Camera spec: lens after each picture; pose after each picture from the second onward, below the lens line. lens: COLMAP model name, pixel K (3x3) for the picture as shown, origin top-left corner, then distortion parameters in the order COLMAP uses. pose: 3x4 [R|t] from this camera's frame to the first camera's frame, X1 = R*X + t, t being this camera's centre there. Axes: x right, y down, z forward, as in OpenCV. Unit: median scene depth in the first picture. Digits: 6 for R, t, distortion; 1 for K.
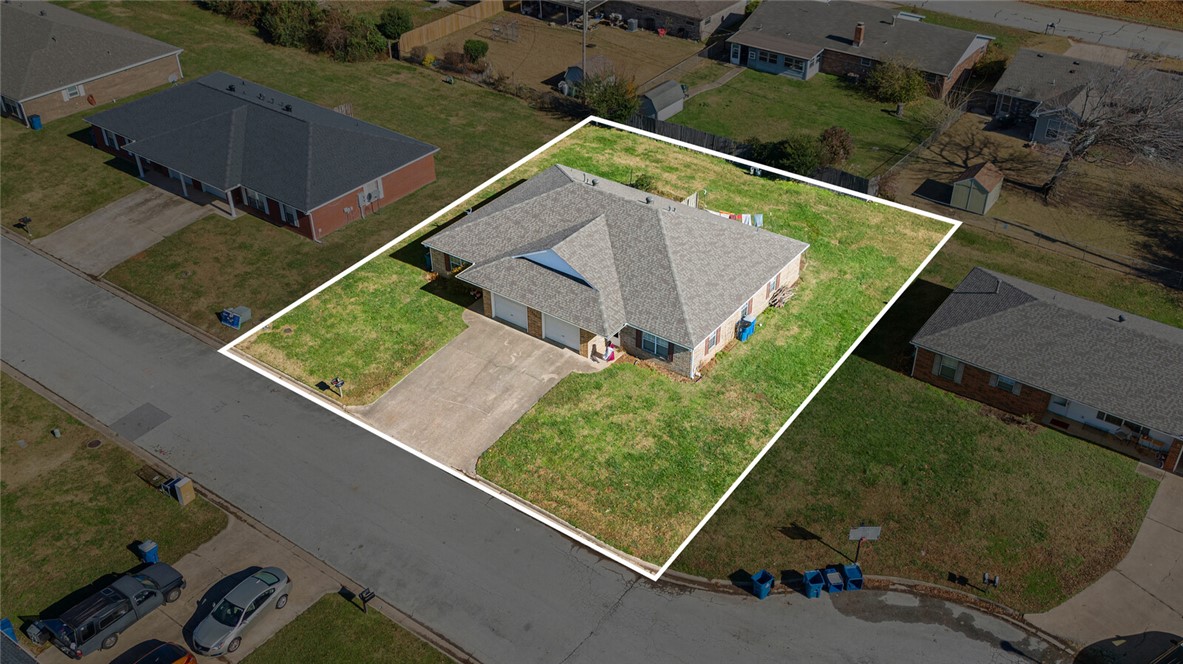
lens RADIAL K [[1025.6, 0, 591.5], [0, 1025.6, 332.0], [0, 0, 1]] dist [0.040464, -0.003204]
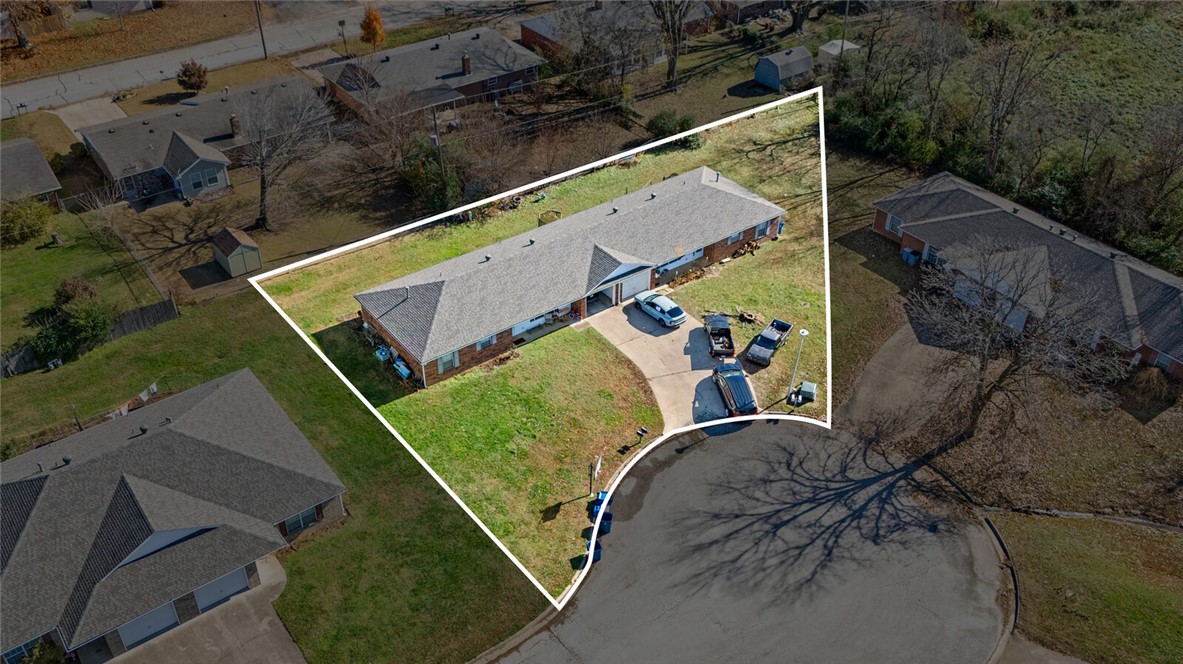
lens RADIAL K [[1025.6, 0, 591.5], [0, 1025.6, 332.0], [0, 0, 1]] dist [0.040464, -0.003204]
pose [[0.278933, -0.562562, 0.778280, -0.570494], [0.537007, 0.763261, 0.359244, -0.355921], [-0.796128, 0.317737, 0.514999, 0.213053]]
